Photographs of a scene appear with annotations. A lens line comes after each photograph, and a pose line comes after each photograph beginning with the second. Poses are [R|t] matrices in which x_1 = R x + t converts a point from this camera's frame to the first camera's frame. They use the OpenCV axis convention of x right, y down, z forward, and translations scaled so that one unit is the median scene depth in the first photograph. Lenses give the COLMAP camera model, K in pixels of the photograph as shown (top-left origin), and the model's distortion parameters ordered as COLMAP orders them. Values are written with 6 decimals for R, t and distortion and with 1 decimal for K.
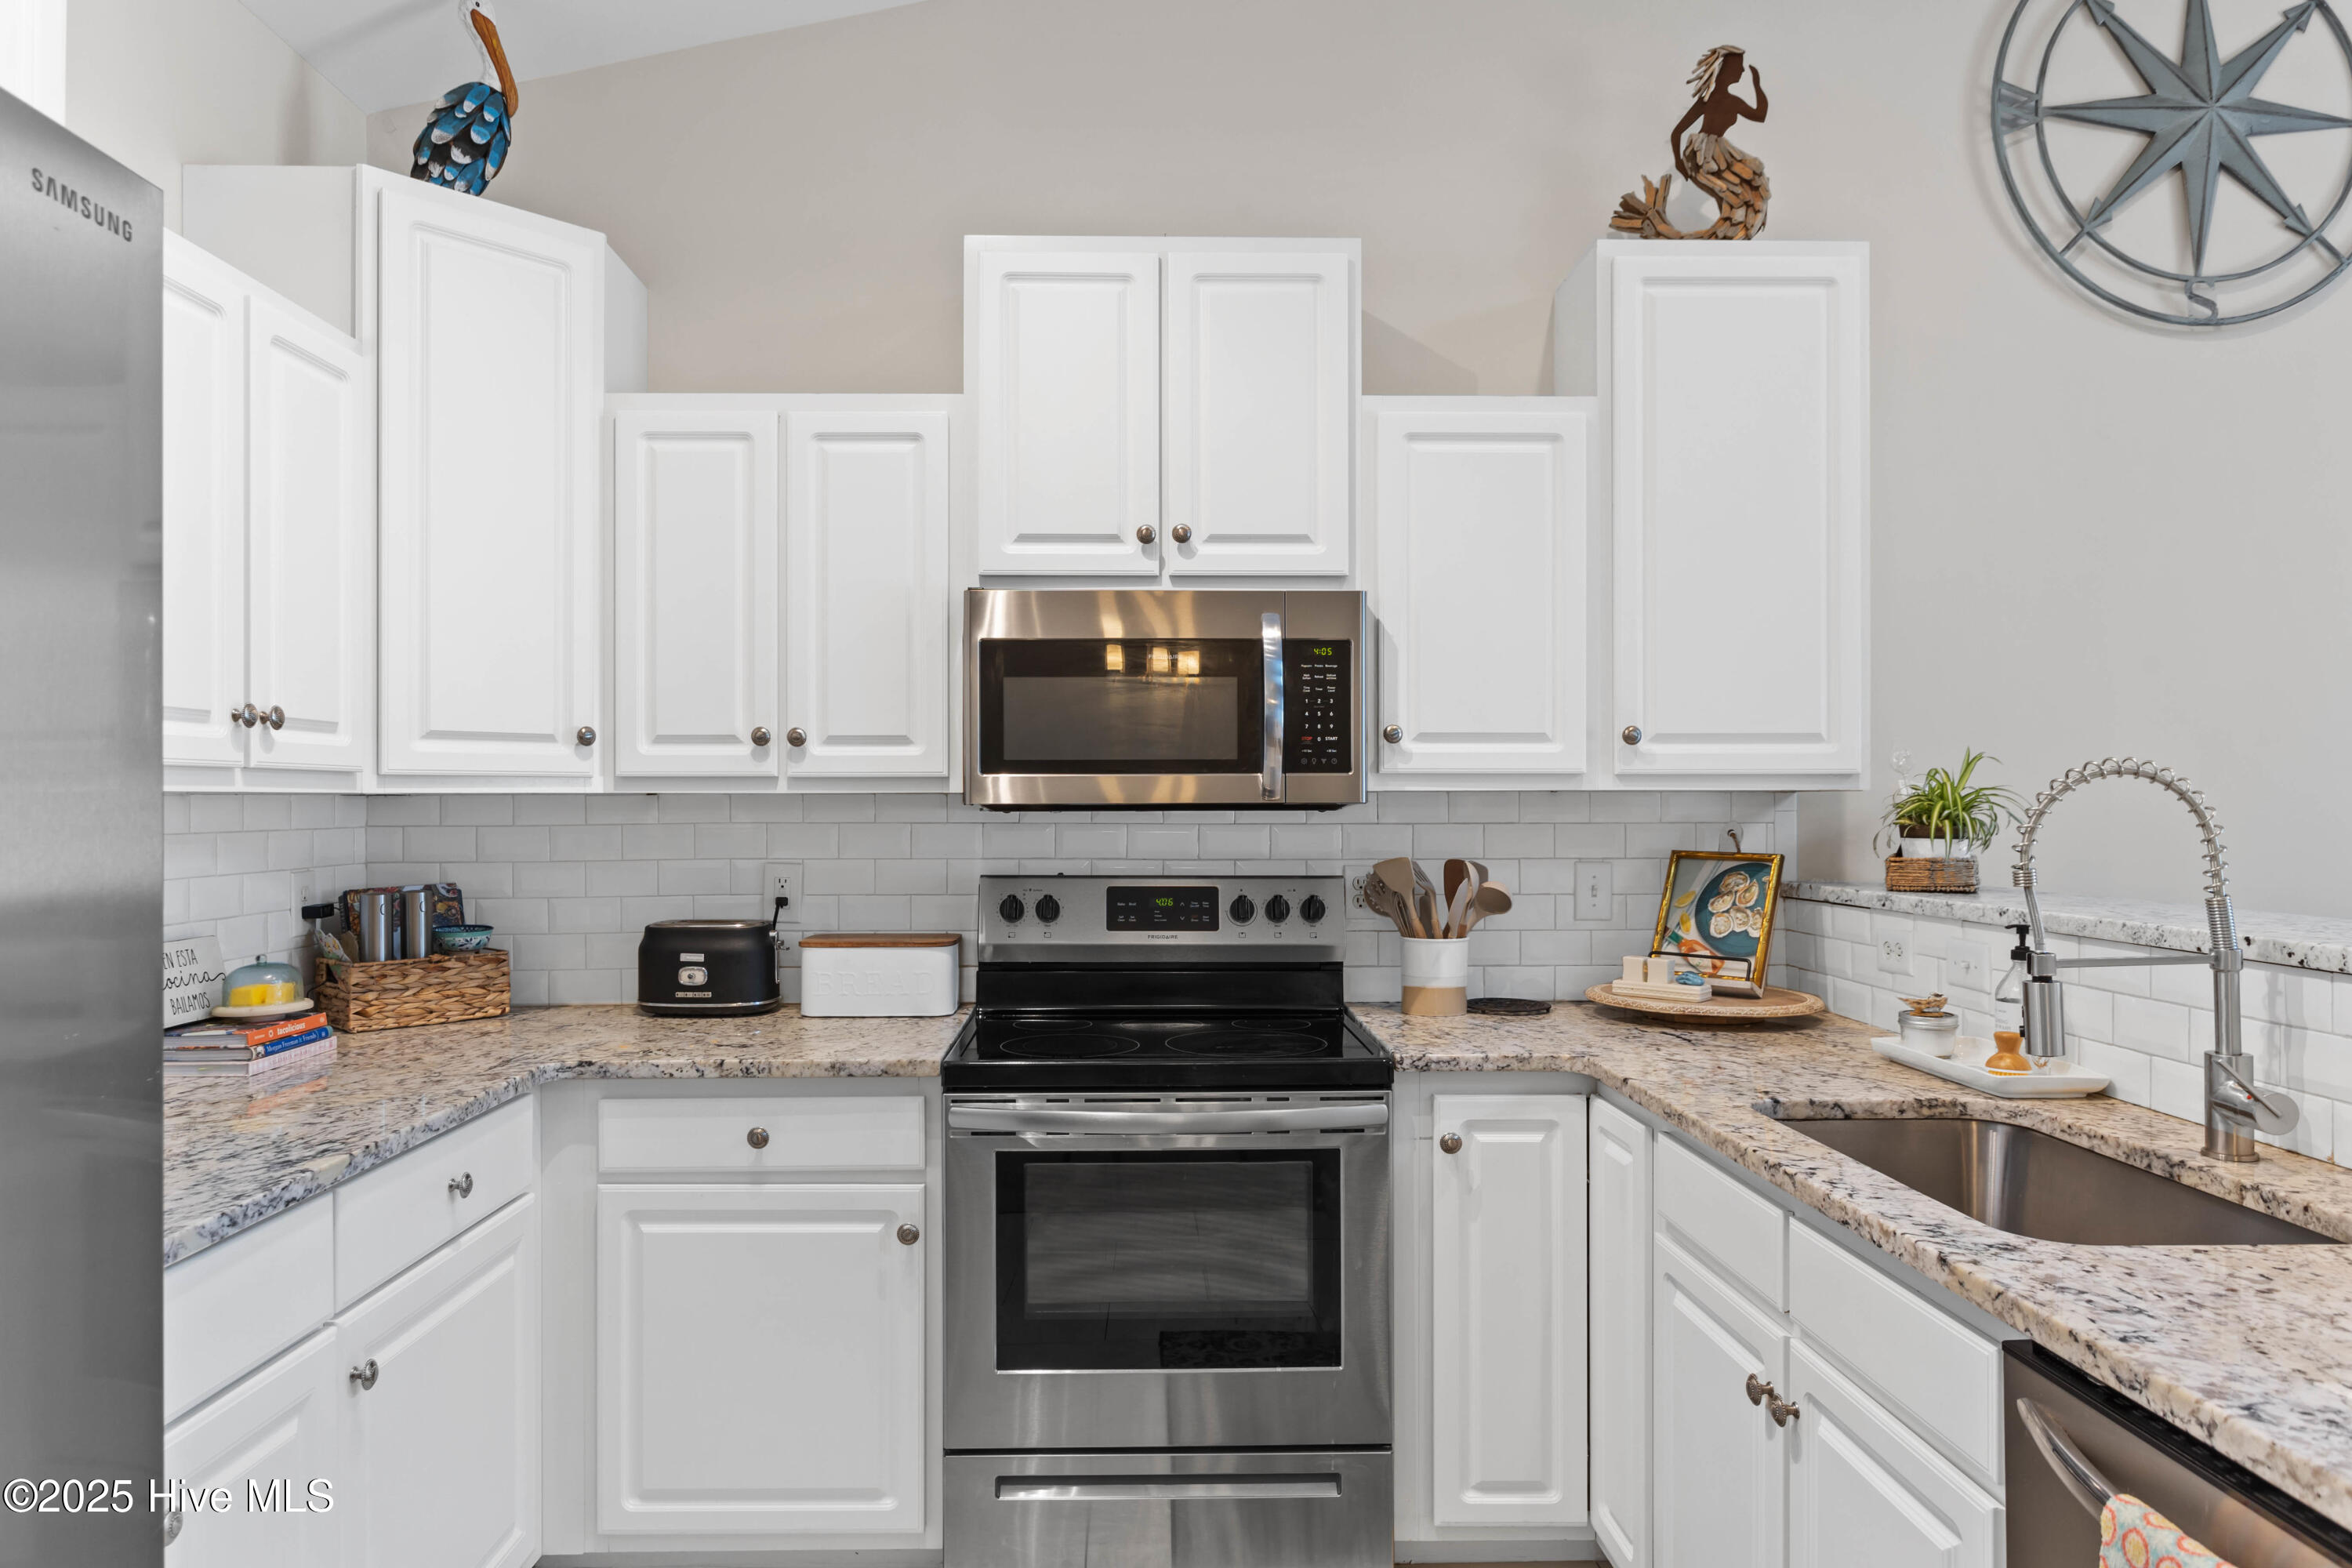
lens RADIAL K [[1517.0, 0, 1172.6], [0, 1517.0, 790.7], [0, 0, 1]] dist [0.003665, -0.002467]
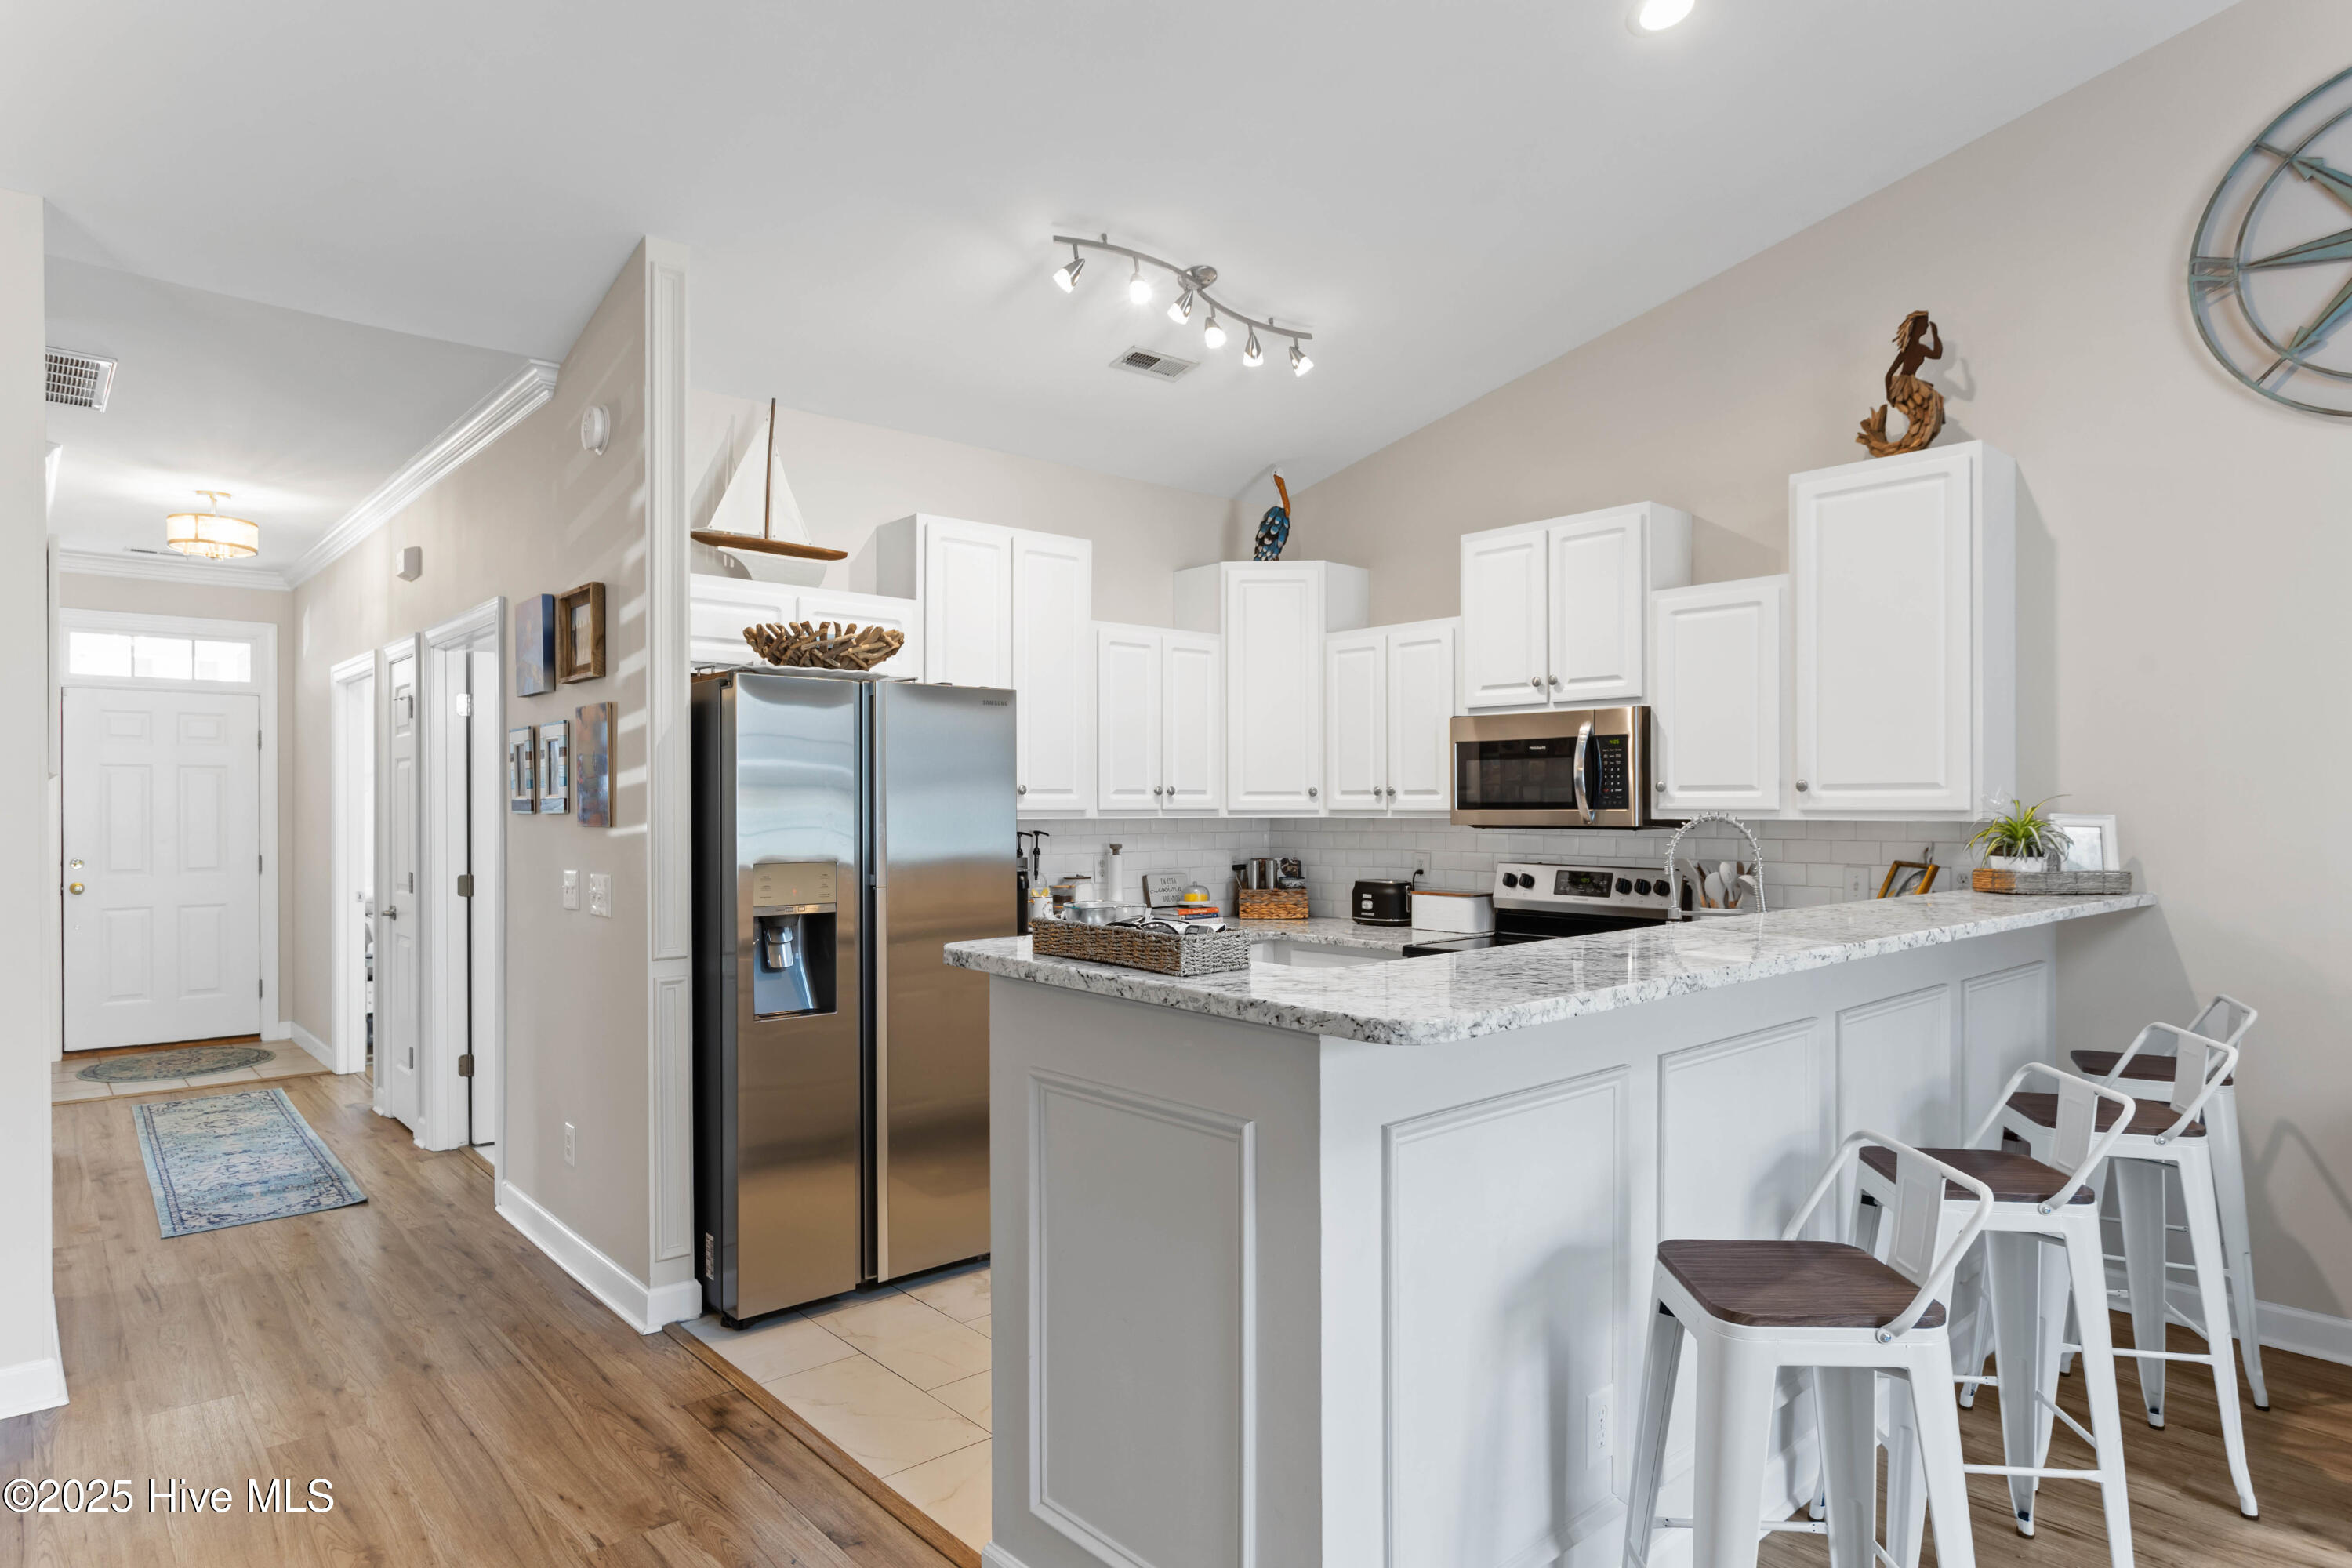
lens RADIAL K [[1367.0, 0, 1169.4], [0, 1367.0, 819.6], [0, 0, 1]] dist [-0.012376, 0.009131]
pose [[0.642159, 0.007983, -0.766530, 0.969243], [0.004713, 0.999886, 0.014361, -0.024508], [0.766557, -0.012835, 0.642048, -0.426701]]
